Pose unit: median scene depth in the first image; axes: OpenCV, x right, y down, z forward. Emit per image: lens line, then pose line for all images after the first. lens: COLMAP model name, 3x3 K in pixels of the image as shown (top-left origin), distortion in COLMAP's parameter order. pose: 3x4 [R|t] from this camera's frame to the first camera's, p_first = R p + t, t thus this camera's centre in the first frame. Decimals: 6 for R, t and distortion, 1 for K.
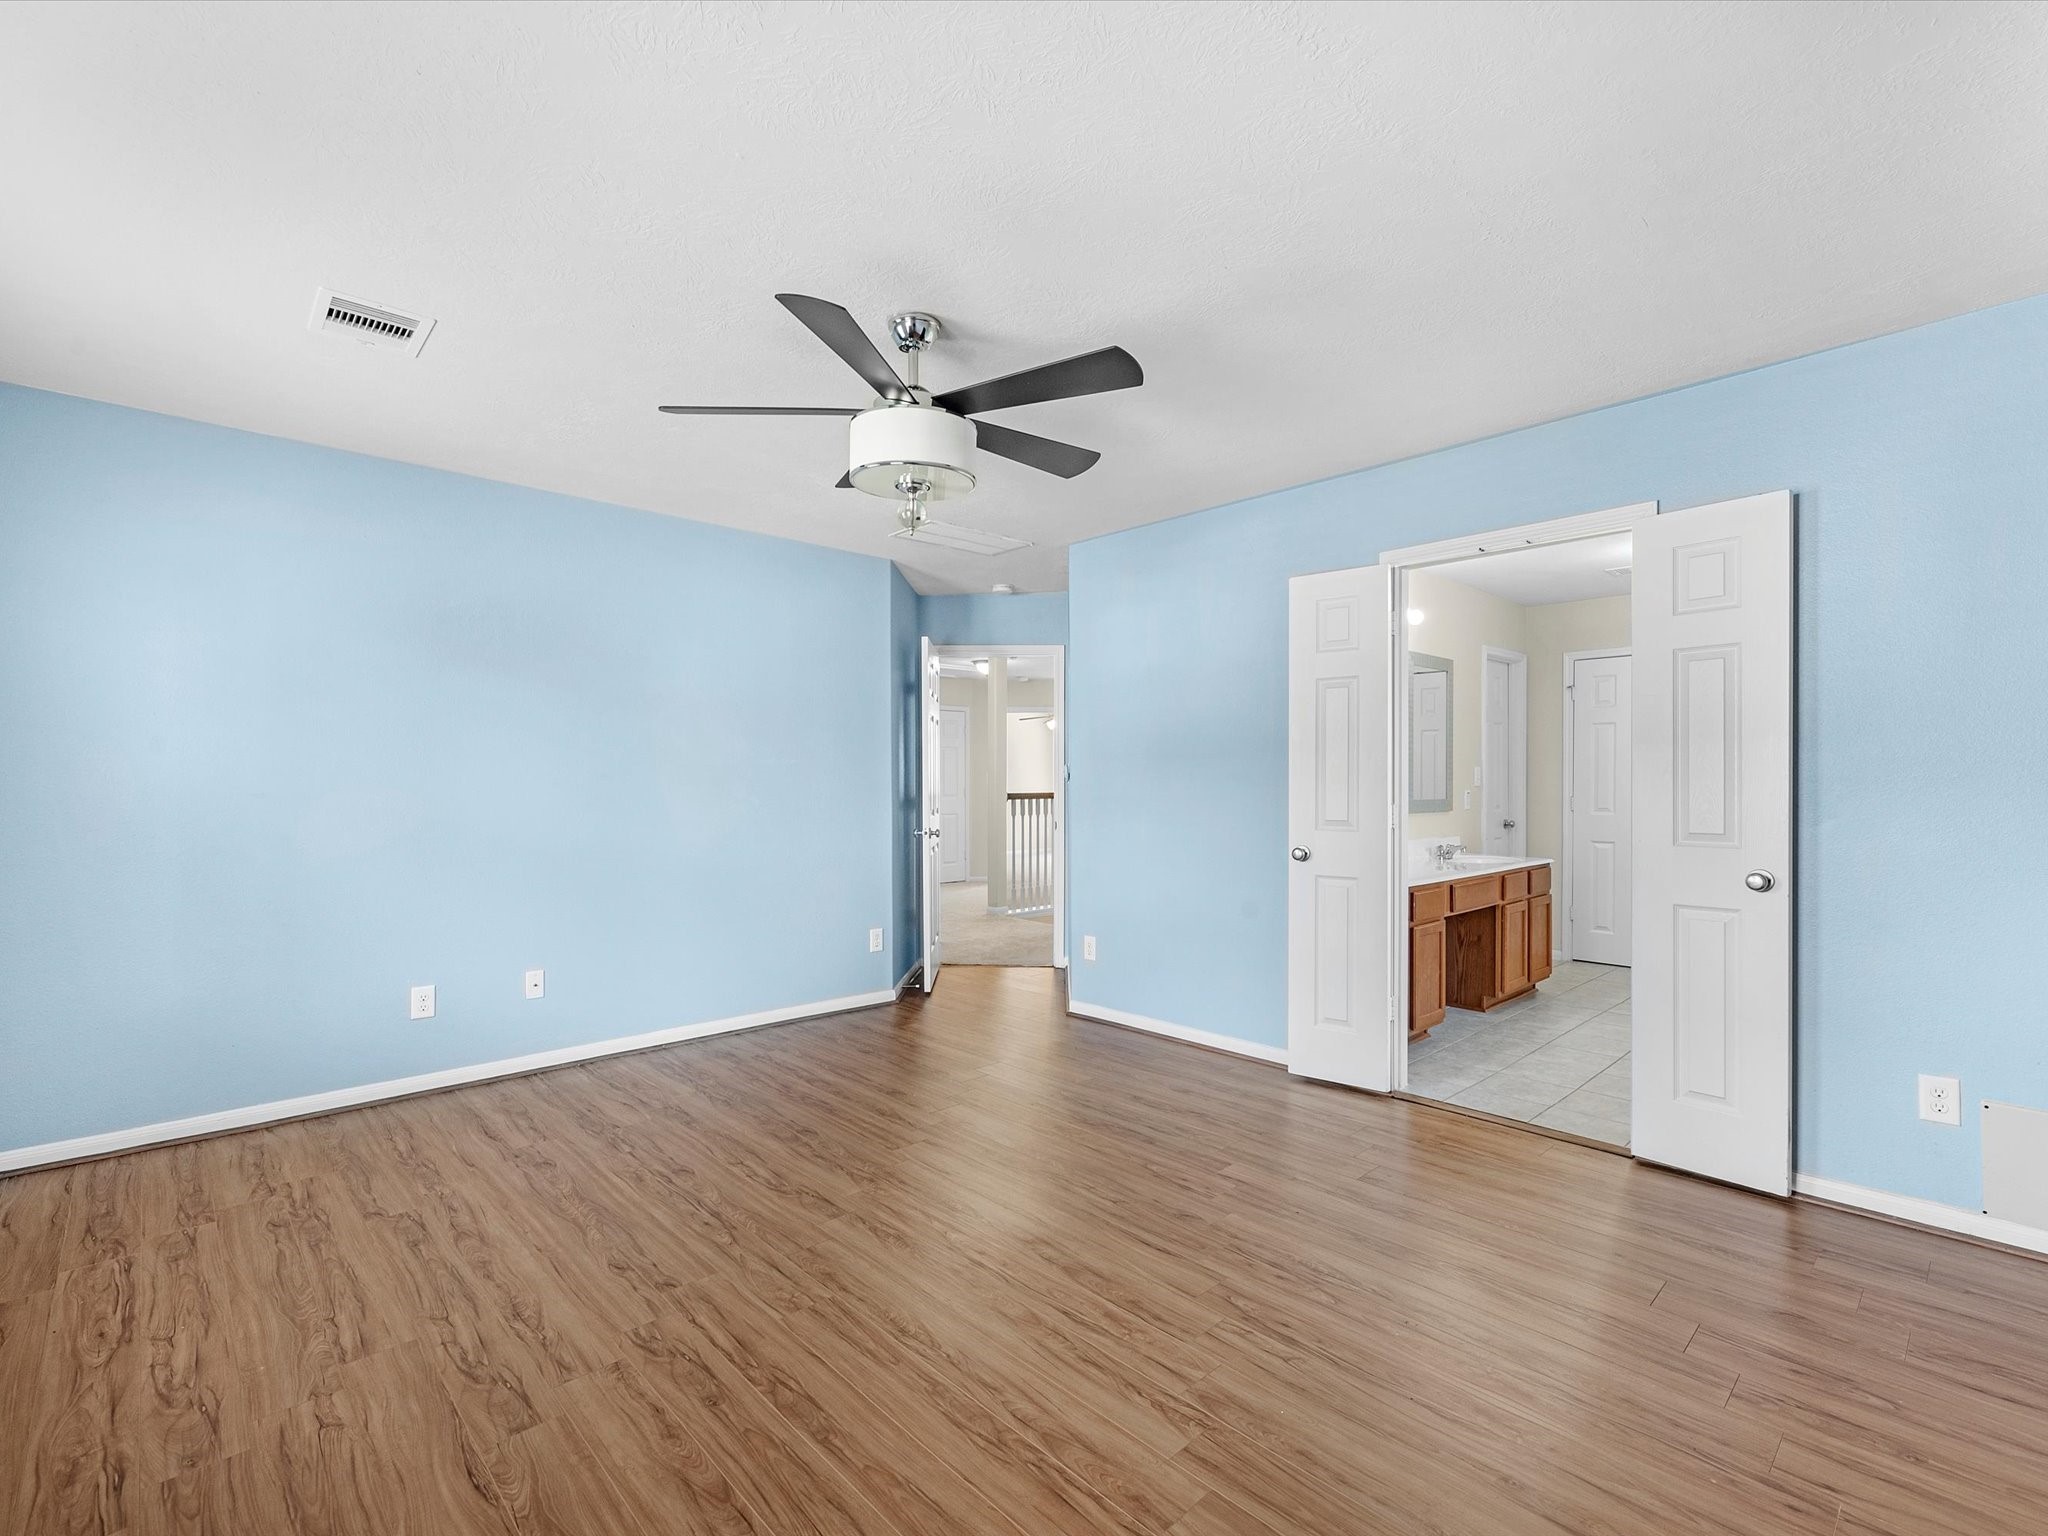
lens RADIAL K [[935.3, 0, 1039.5], [0, 935.3, 777.8], [0, 0, 1]] dist [-0.002135, 0.001409]
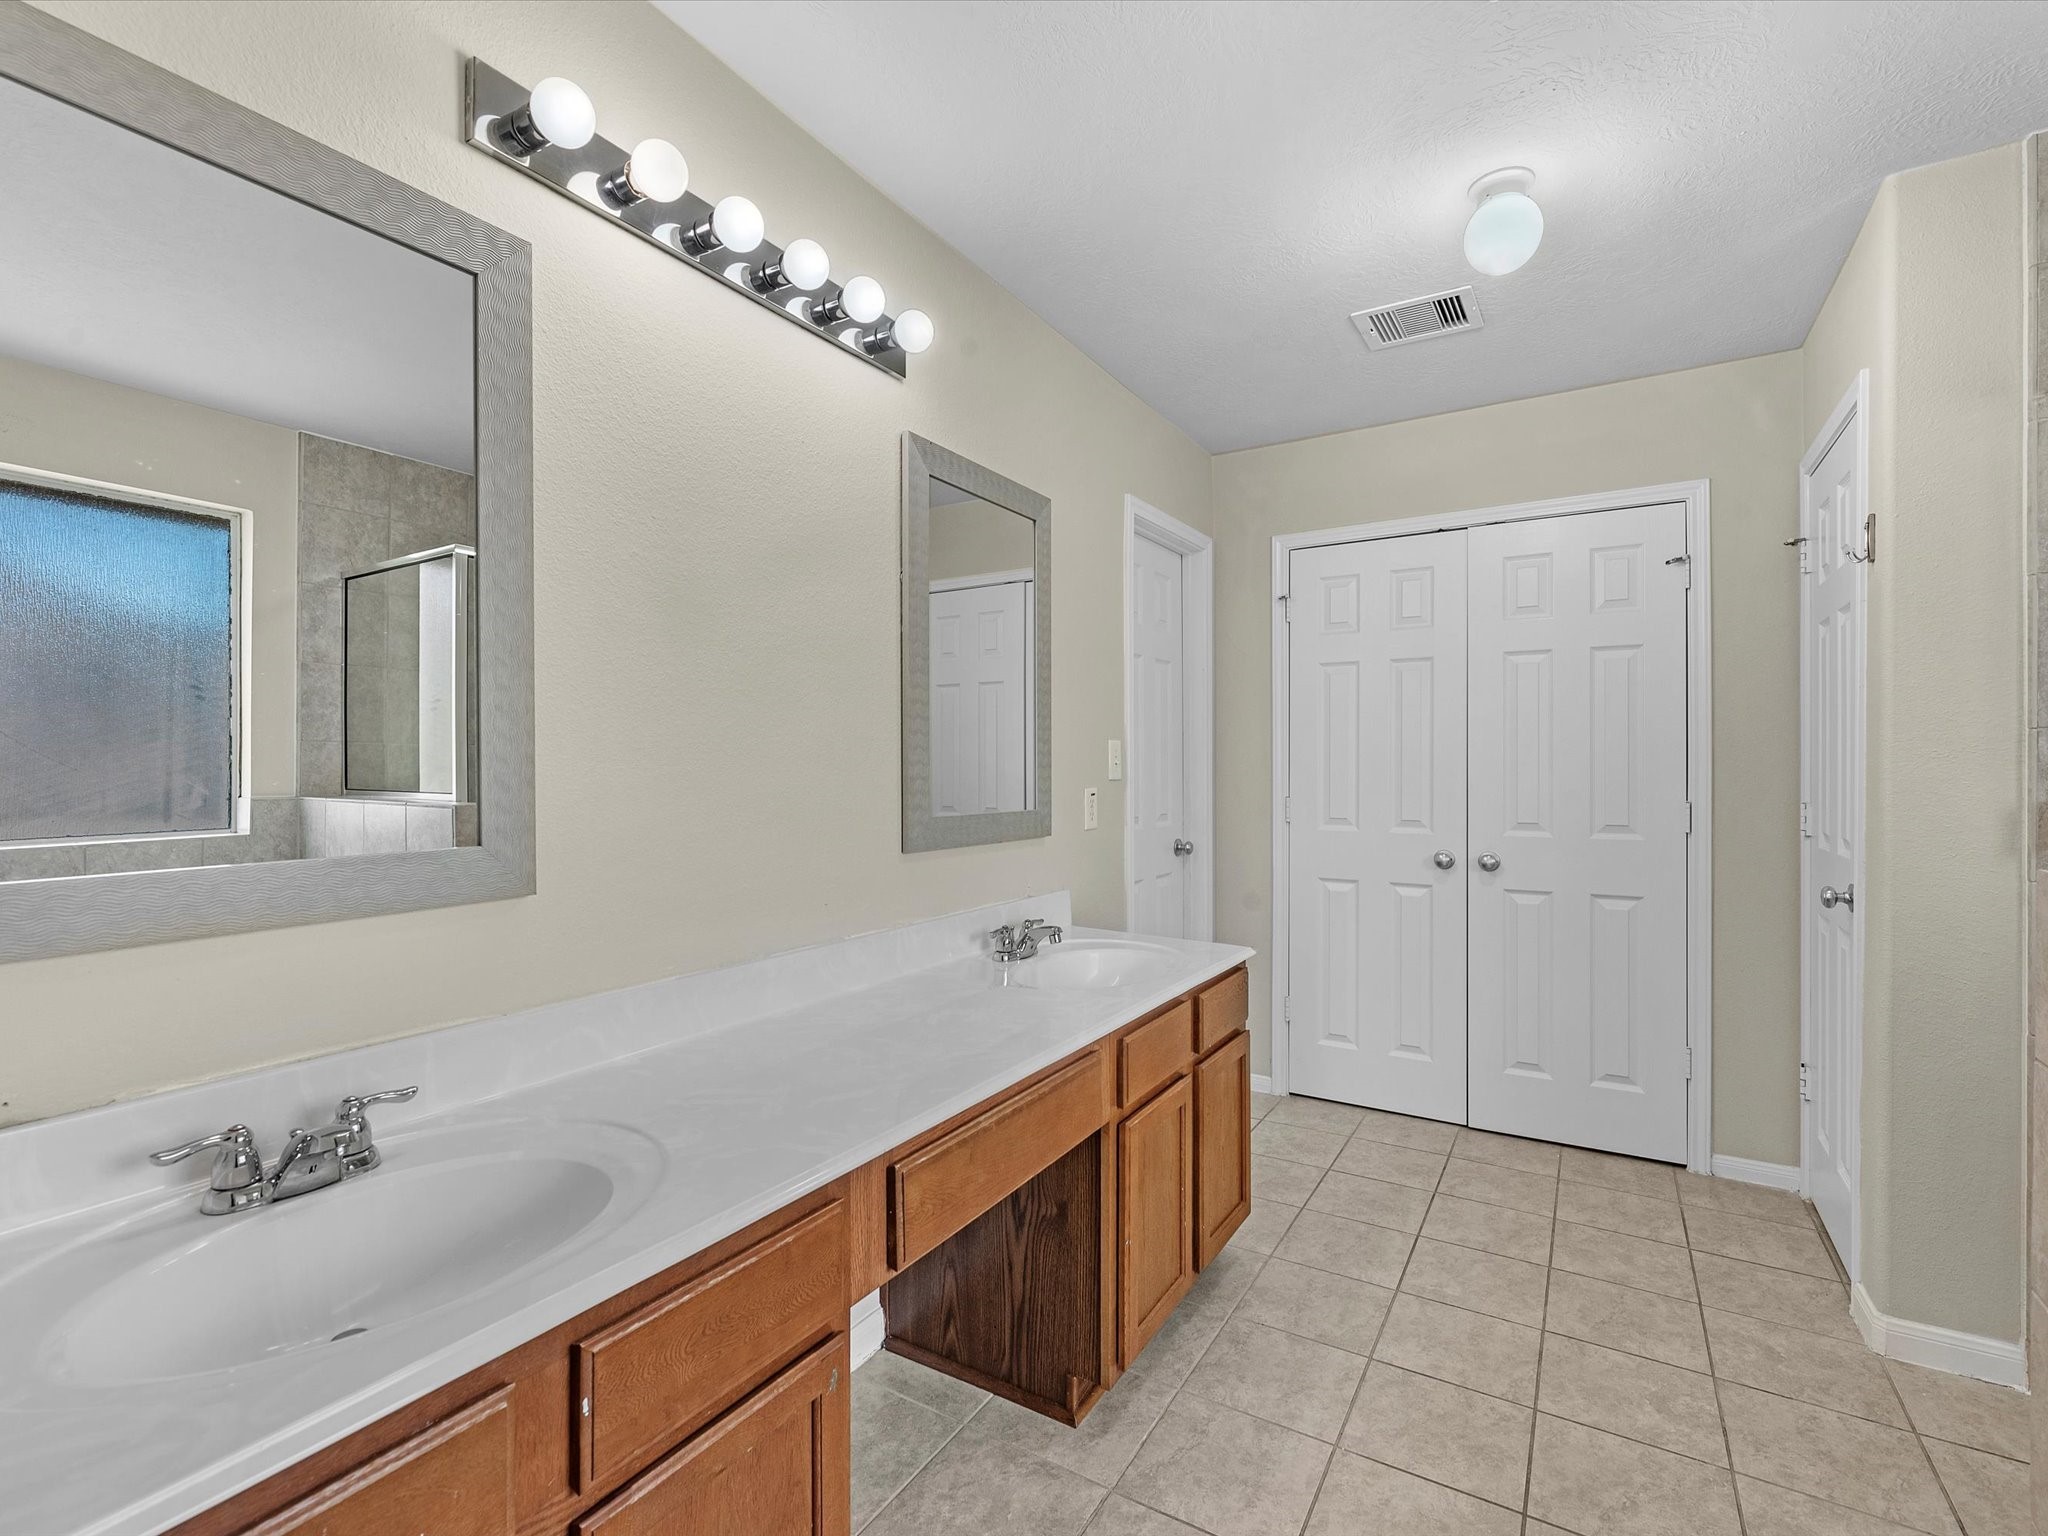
lens RADIAL K [[935.3, 0, 1027.5], [0, 935.3, 768.2], [0, 0, 1]] dist [-0.002135, 0.001409]
pose [[0.967819, -0.004546, 0.251605, 0.329253], [0.004813, 0.999988, -0.000446, 0.003004], [-0.251600, 0.001643, 0.967830, 0.587972]]
